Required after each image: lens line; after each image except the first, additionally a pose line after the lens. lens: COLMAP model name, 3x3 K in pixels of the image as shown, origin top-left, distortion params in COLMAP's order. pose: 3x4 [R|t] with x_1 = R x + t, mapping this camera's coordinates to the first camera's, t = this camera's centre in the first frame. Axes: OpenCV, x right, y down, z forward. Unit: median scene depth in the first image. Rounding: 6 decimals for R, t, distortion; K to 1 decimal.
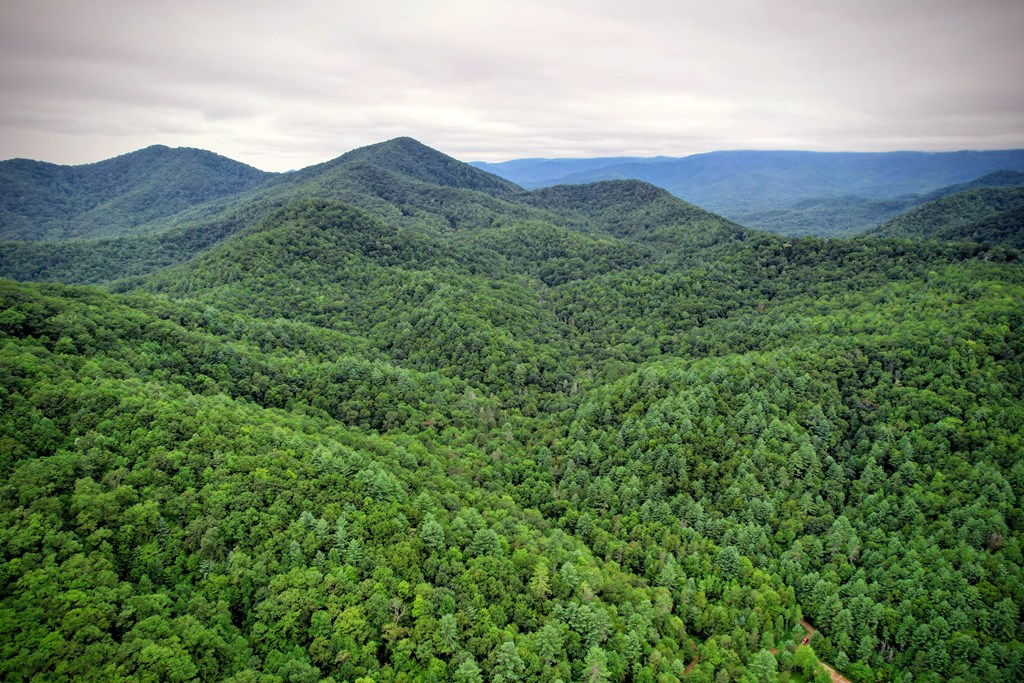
lens RADIAL K [[655.7, 0, 518.0], [0, 655.7, 339.5], [0, 0, 1]] dist [-0.075091, 0.071566]
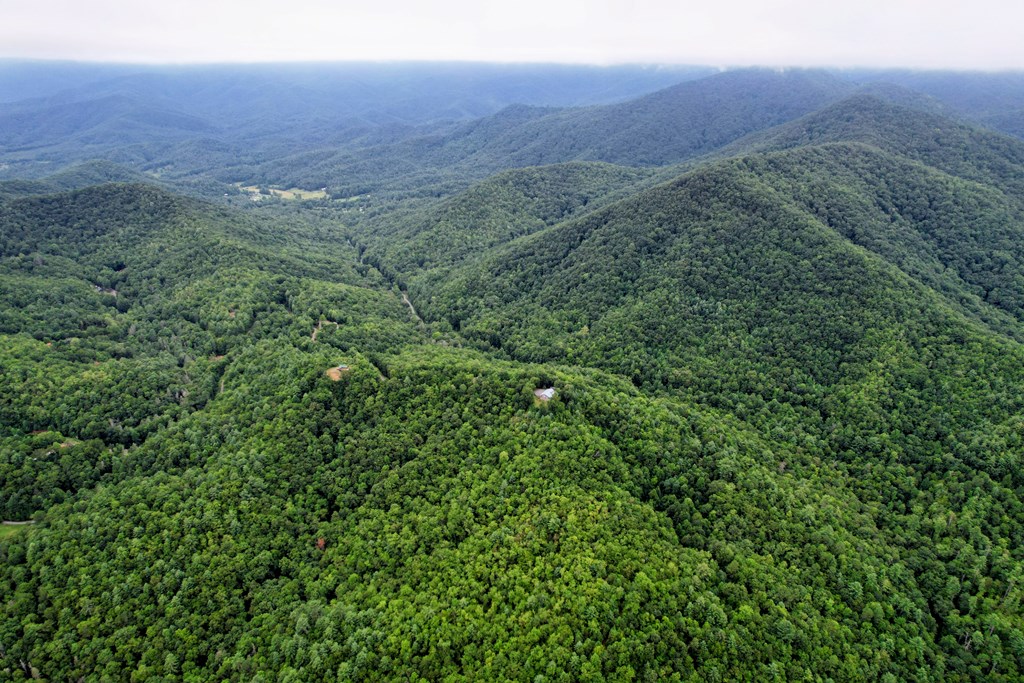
lens RADIAL K [[655.7, 0, 518.0], [0, 655.7, 339.5], [0, 0, 1]] dist [-0.075091, 0.071566]
pose [[0.799904, -0.242420, 0.548986, 0.329781], [0.148283, 0.966256, 0.210620, -0.675049], [-0.581520, -0.087070, 0.808859, 0.445713]]
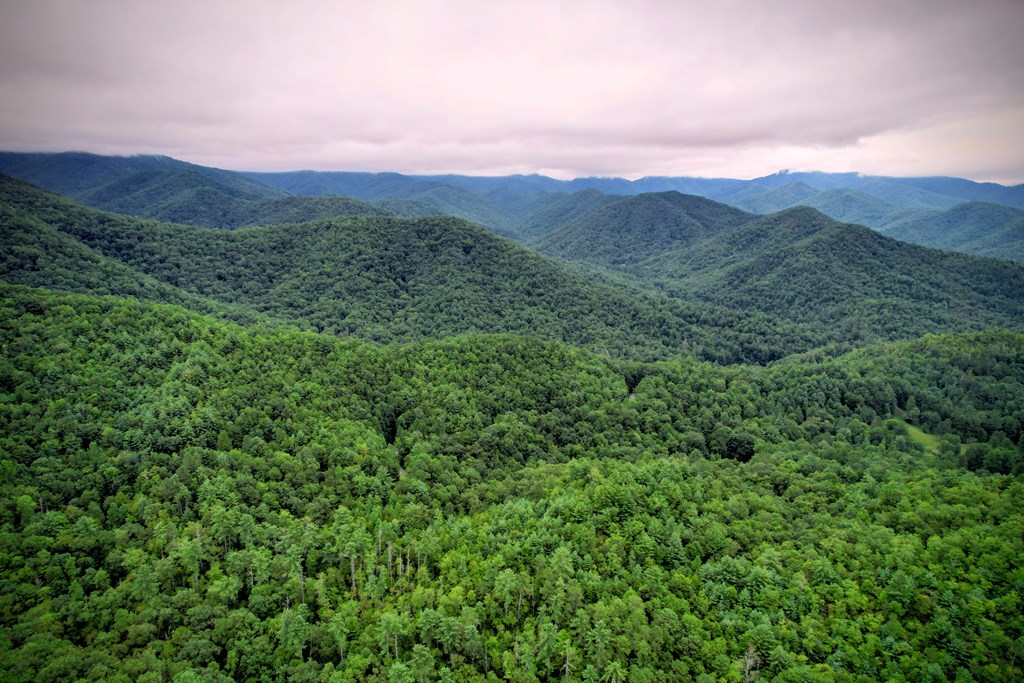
lens RADIAL K [[655.7, 0, 518.0], [0, 655.7, 339.5], [0, 0, 1]] dist [-0.075091, 0.071566]
pose [[-0.406848, -0.198572, 0.891652, 0.995614], [0.224886, 0.924275, 0.308450, -0.219564], [-0.885382, 0.326013, -0.331383, 0.833216]]
